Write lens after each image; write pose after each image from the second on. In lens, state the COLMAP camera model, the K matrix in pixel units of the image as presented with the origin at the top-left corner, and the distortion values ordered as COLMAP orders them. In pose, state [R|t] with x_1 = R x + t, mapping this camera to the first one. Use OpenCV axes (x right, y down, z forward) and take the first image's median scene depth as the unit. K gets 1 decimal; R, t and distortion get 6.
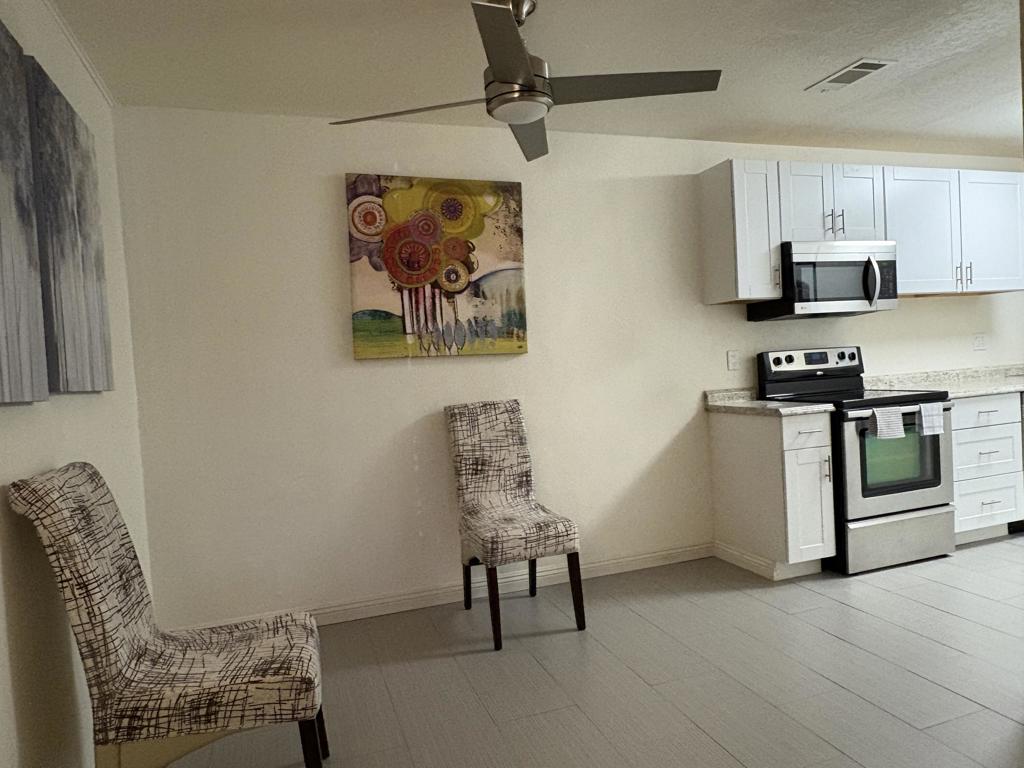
lens RADIAL K [[681.4, 0, 513.1], [0, 681.4, 387.0], [0, 0, 1]] dist [0.008356, -0.010676]
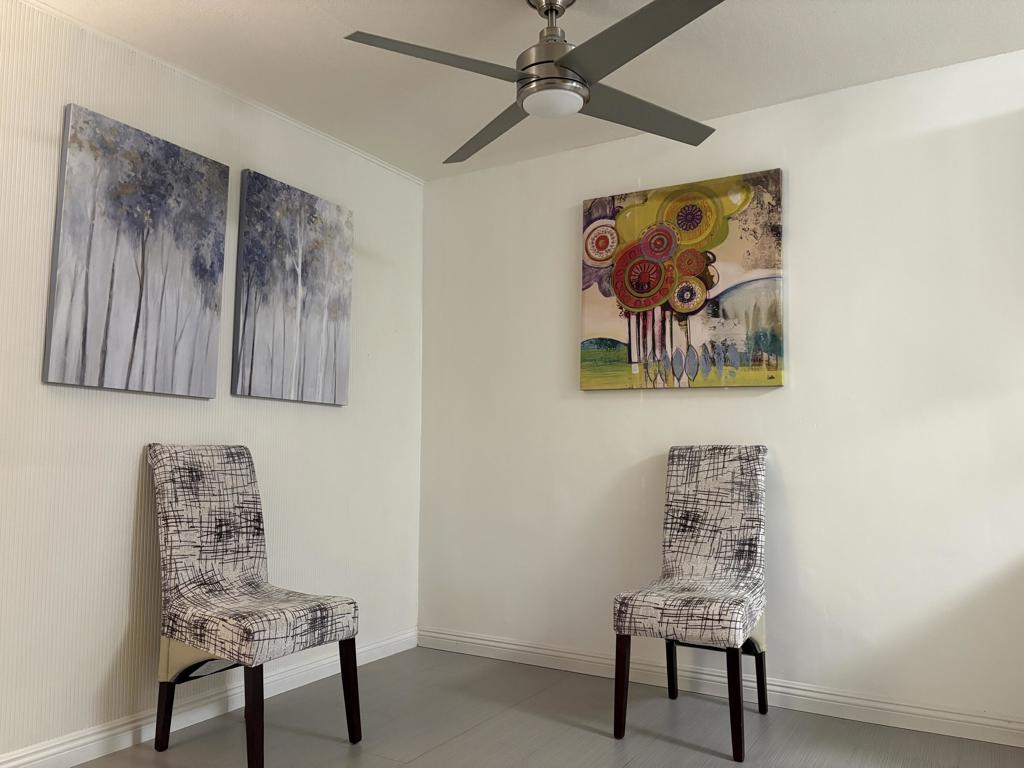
lens RADIAL K [[774.3, 0, 505.9], [0, 774.3, 386.2], [0, 0, 1]] dist [0.042541, -0.016853]
pose [[0.628780, -0.004209, -0.777572, 0.530958], [-0.072052, 0.995368, -0.063653, 0.029608], [0.774238, 0.096049, 0.625564, 0.231701]]
